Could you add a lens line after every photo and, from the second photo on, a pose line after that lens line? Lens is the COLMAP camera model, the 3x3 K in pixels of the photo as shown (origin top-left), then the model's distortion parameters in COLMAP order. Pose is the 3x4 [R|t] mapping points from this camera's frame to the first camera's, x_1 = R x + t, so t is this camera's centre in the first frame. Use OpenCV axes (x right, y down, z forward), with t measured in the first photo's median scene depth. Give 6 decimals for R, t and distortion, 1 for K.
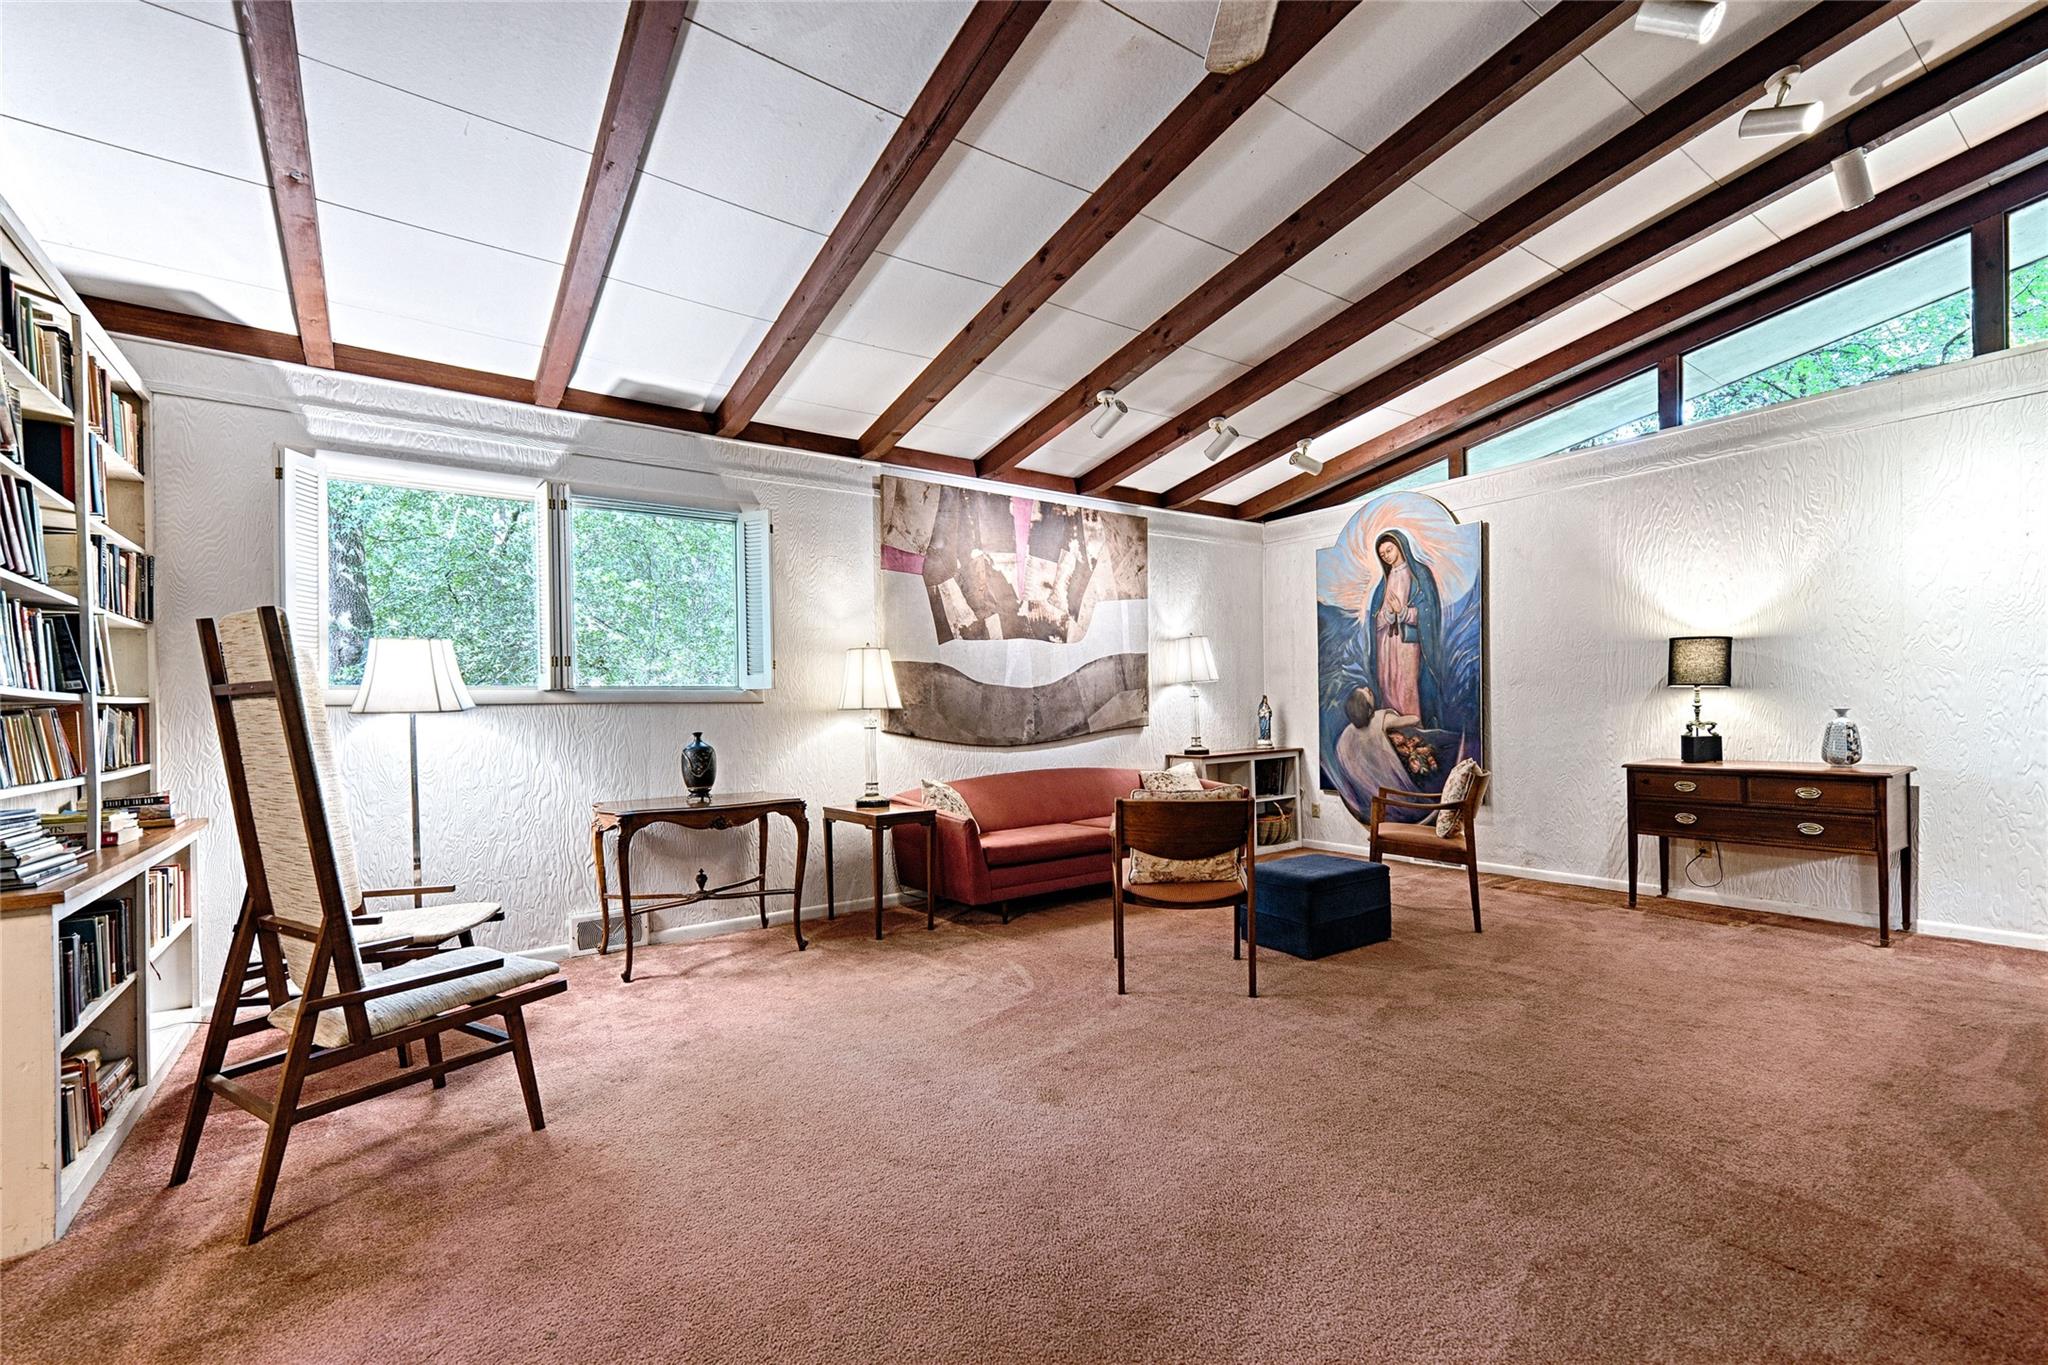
lens RADIAL K [[875.1, 0, 1024.7], [0, 875.1, 704.9], [0, 0, 1]] dist [0.009373, 0.000011]
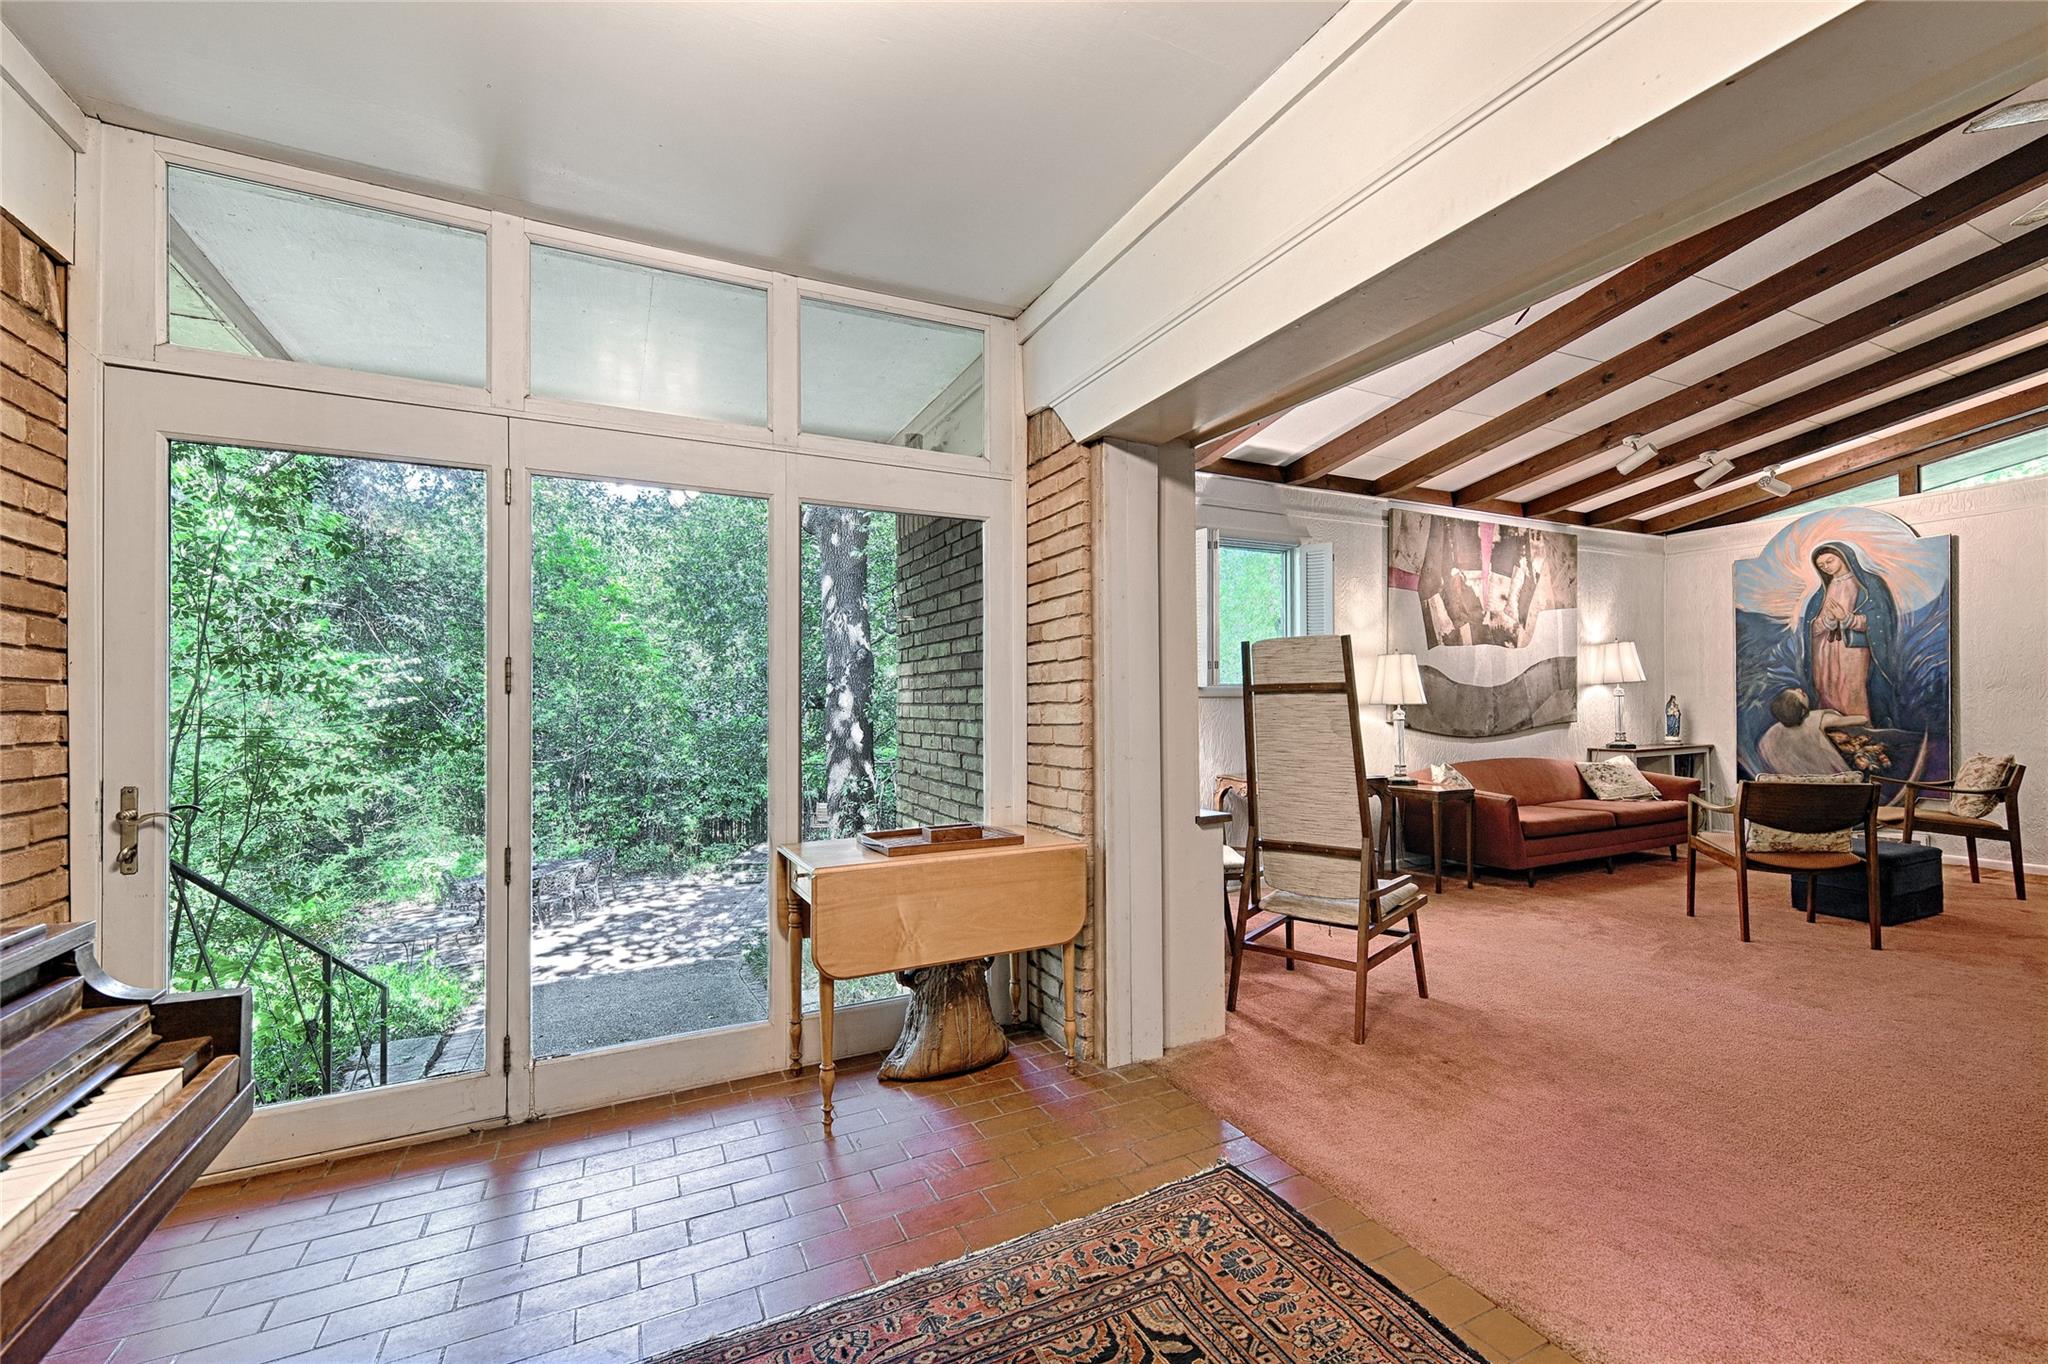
lens RADIAL K [[845.2, 0, 1024.0], [0, 845.2, 692.7], [0, 0, 1]] dist [-0.000092, -0.000253]
pose [[0.986107, 0.009166, -0.165858, -0.409389], [-0.010411, 0.999924, -0.006637, 0.001532], [0.165785, 0.008271, 0.986127, -0.194026]]
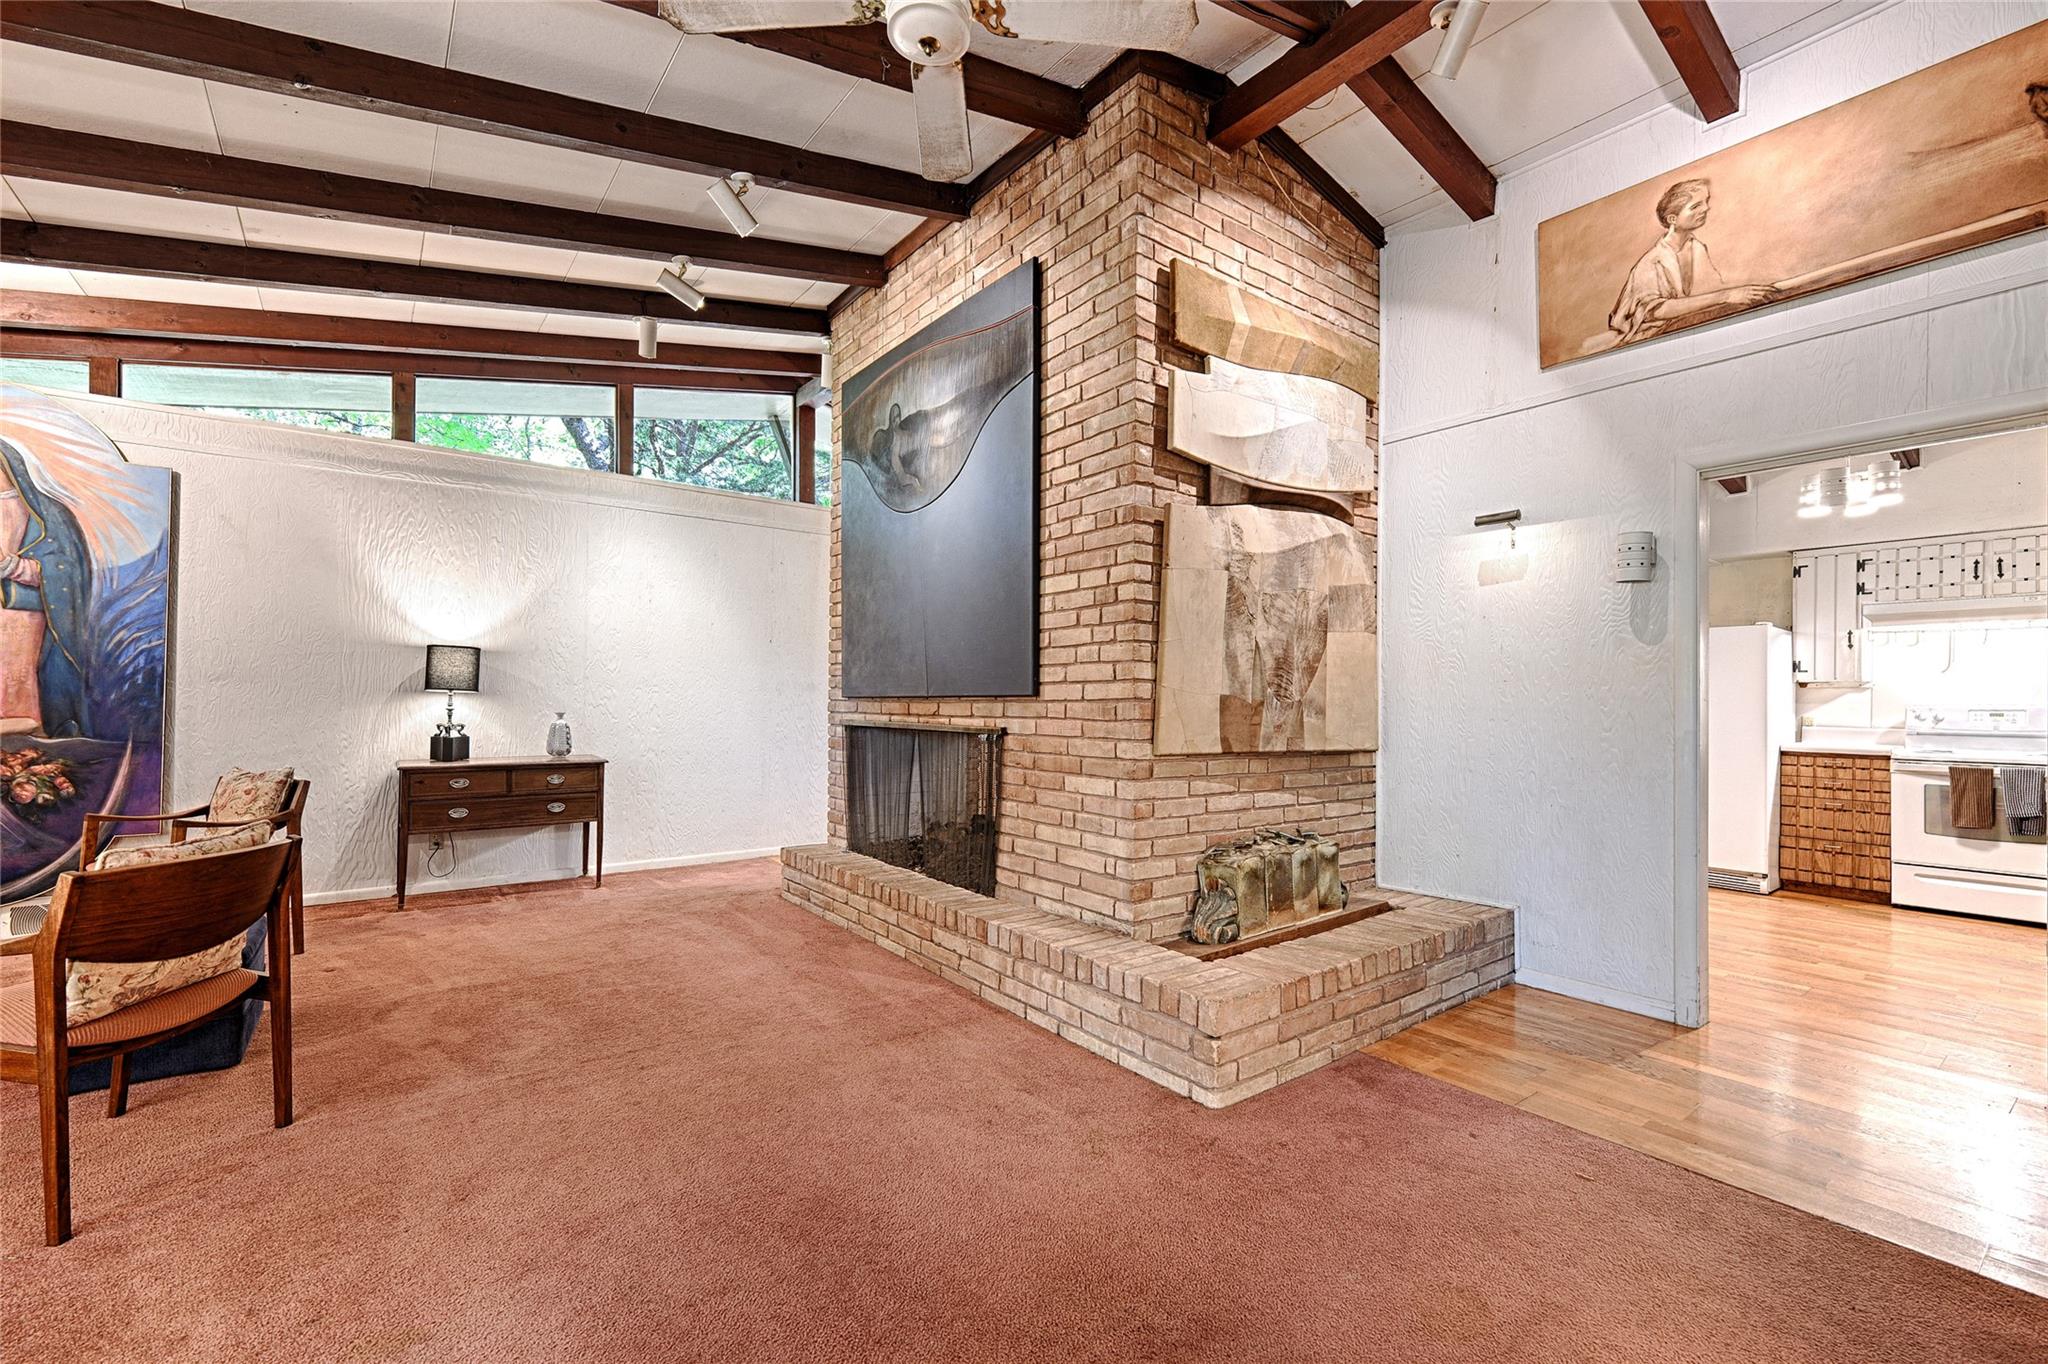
lens RADIAL K [[869.8, 0, 1022.2], [0, 869.8, 696.1], [0, 0, 1]] dist [0.006758, -0.000305]
pose [[-0.028369, 0.024791, 0.999290, -0.267339], [-0.011279, 0.999621, -0.025120, 0.003169], [-0.999534, -0.011984, -0.028079, 0.259737]]
